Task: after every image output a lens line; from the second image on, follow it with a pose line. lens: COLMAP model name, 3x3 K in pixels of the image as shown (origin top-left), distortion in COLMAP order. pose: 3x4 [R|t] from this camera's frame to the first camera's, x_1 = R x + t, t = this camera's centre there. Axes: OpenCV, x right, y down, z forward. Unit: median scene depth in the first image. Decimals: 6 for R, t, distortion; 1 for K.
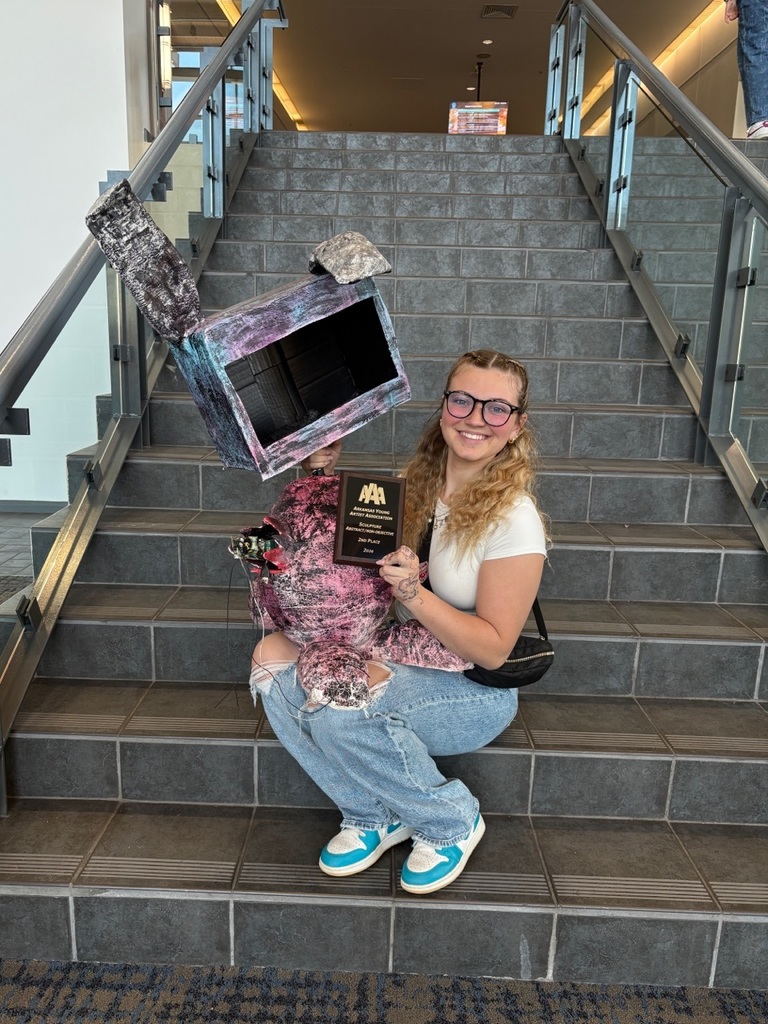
lens RADIAL K [[840.7, 0, 385.4], [0, 840.7, 543.8], [0, 0, 1]] dist [0.015641, -0.012657]
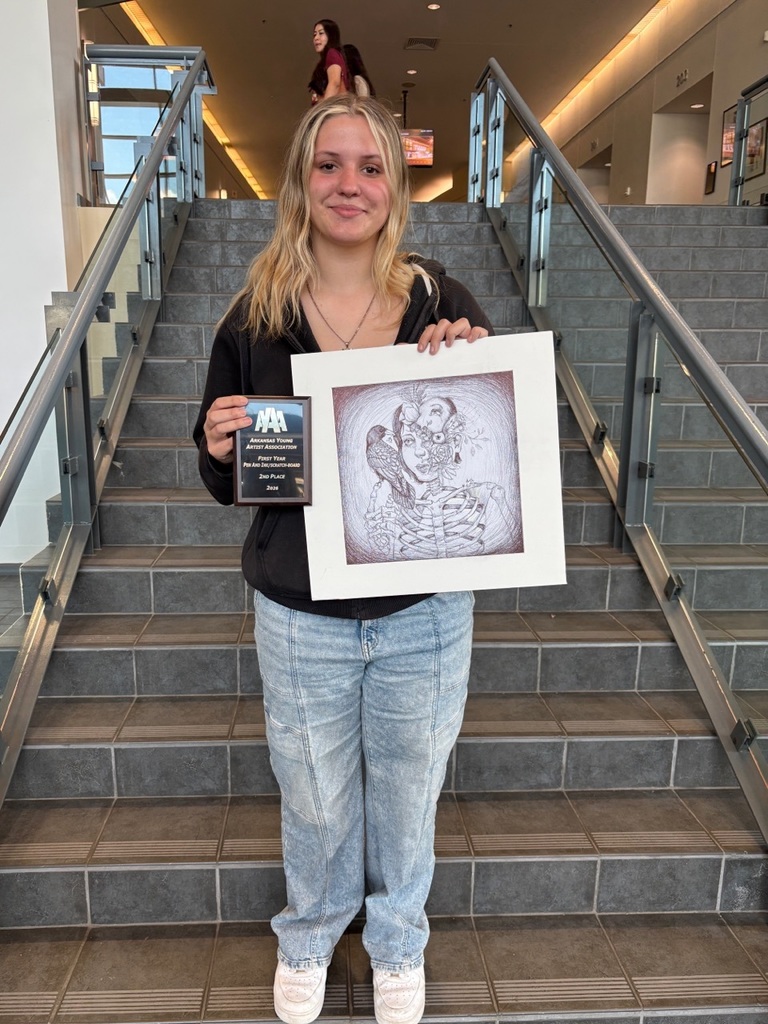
lens RADIAL K [[840.7, 0, 382.5], [0, 840.7, 540.0], [0, 0, 1]] dist [0.015641, -0.012657]
pose [[0.997288, -0.032769, 0.065906, -0.000593], [0.033493, 0.999390, -0.009912, -0.125129], [-0.065541, 0.012093, 0.997777, -0.071212]]
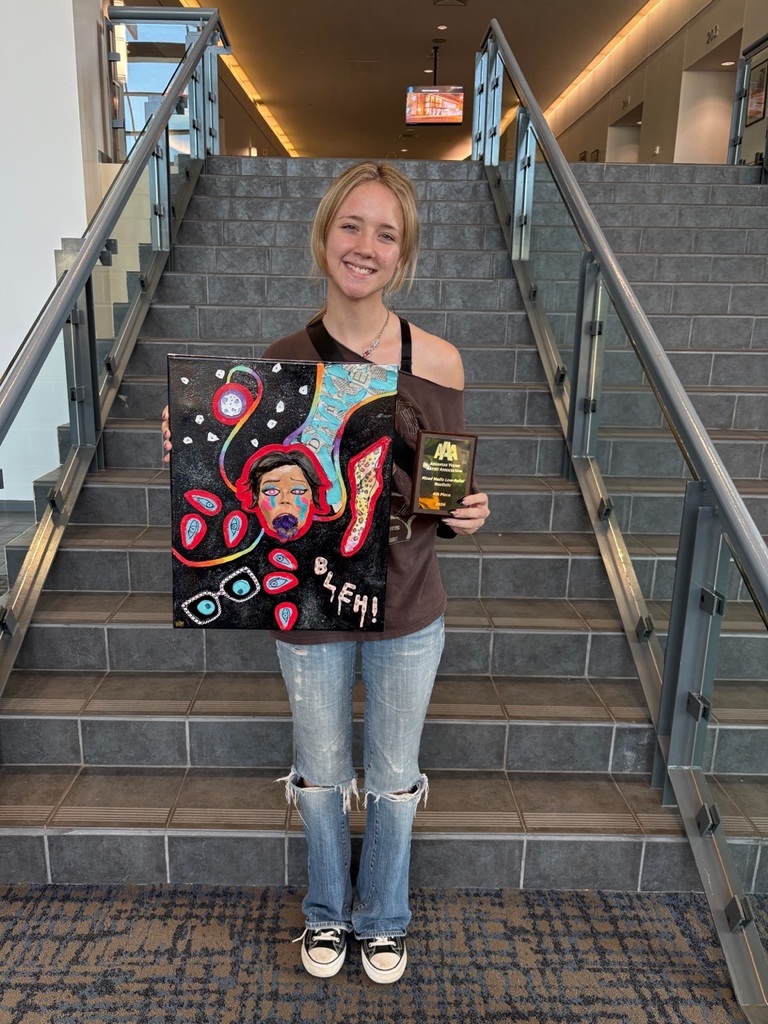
lens RADIAL K [[840.7, 0, 386.6], [0, 840.7, 546.2], [0, 0, 1]] dist [0.015641, -0.012657]
pose [[0.999423, -0.015829, 0.030061, 0.091929], [0.014750, 0.999251, 0.035762, -0.054645], [-0.030605, -0.035298, 0.998908, -0.228107]]
